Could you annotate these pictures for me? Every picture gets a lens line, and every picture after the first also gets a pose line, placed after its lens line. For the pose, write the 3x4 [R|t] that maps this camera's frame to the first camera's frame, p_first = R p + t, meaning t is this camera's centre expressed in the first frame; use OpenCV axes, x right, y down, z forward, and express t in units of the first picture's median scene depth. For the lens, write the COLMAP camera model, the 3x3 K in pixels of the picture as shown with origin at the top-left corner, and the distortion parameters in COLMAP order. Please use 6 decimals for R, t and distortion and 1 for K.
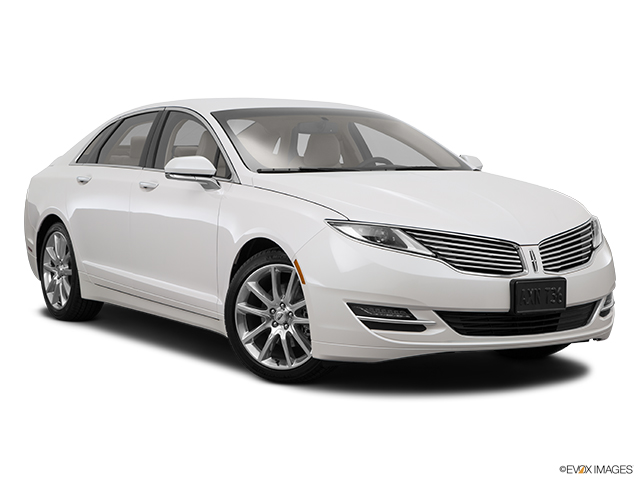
lens RADIAL K [[1339.5, 0, 319.0], [0, 1339.5, 242.0], [0, 0, 1]] dist [0.175863, 0.000000]
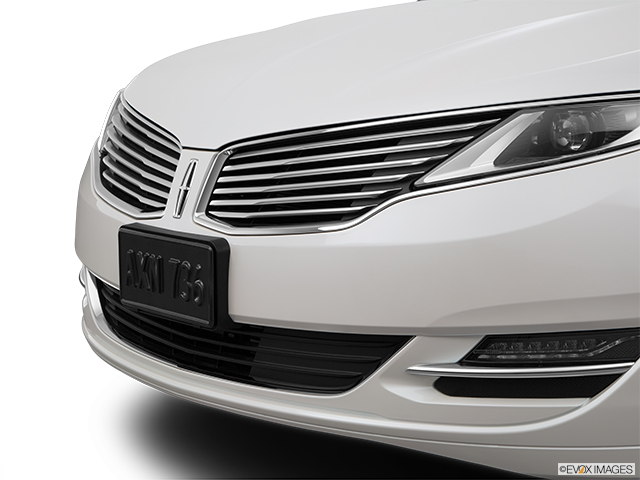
lens RADIAL K [[1254.0, 0, 325.9], [0, 1254.0, 235.4], [0, 0, 1]] dist [0.078522, 0.000000]
pose [[0.182704, 0.137202, -0.973548, 0.535961], [-0.062769, 0.989823, 0.127715, -0.022510], [0.981162, 0.037775, 0.189456, 0.975650]]
